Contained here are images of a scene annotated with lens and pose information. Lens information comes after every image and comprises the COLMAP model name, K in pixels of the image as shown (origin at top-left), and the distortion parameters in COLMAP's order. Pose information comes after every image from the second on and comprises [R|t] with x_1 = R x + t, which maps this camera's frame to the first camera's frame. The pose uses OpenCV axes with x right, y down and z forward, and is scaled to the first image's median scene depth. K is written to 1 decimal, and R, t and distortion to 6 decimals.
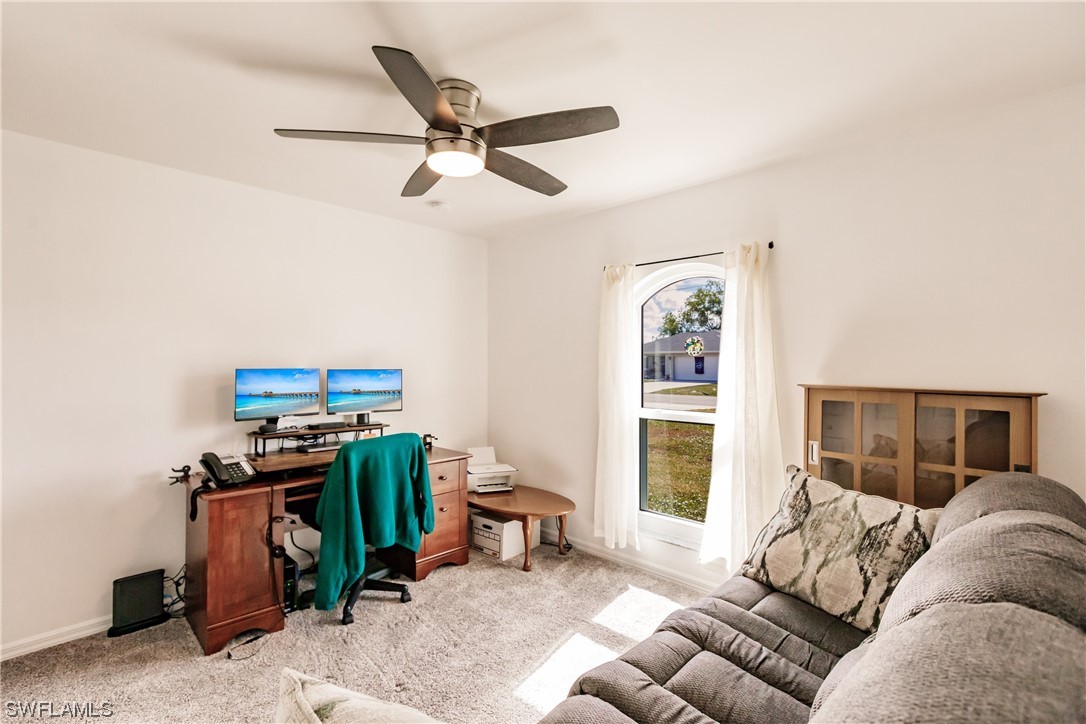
lens RADIAL K [[488.5, 0, 536.9], [0, 488.5, 358.8], [0, 0, 1]] dist [0.001835, 0.000048]
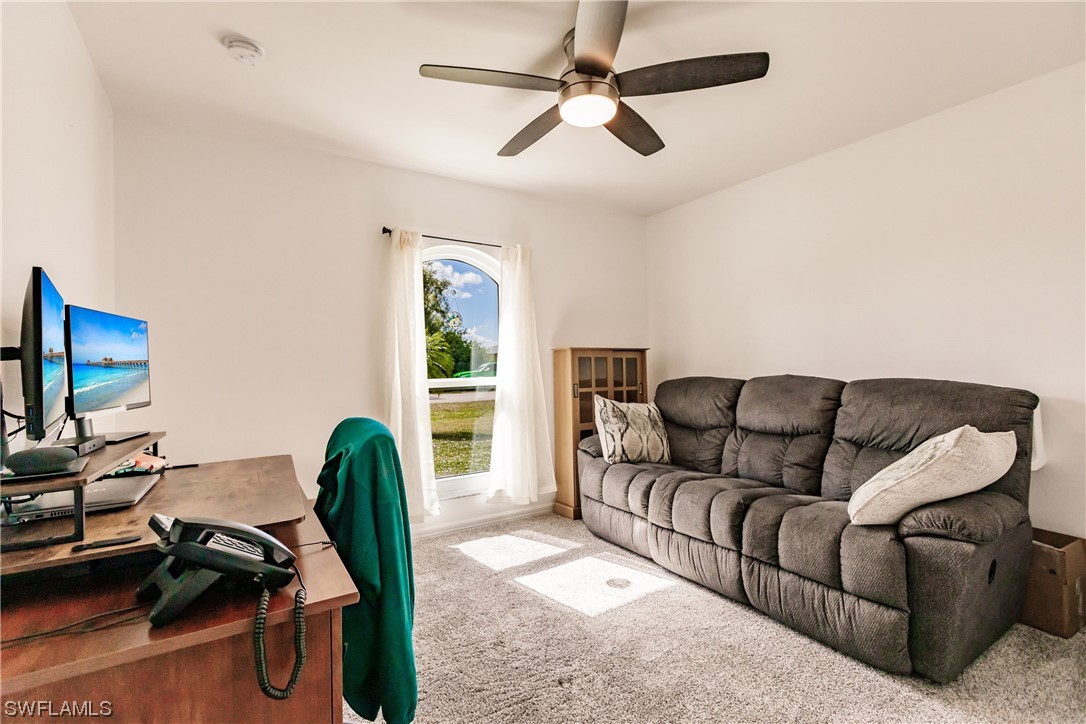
lens RADIAL K [[488.5, 0, 536.9], [0, 488.5, 358.8], [0, 0, 1]] dist [0.001835, 0.000048]
pose [[0.230611, 0.004787, 0.973034, -1.158549], [0.007742, 0.999947, -0.006754, 0.114778], [-0.973015, 0.009091, 0.230562, 0.874639]]
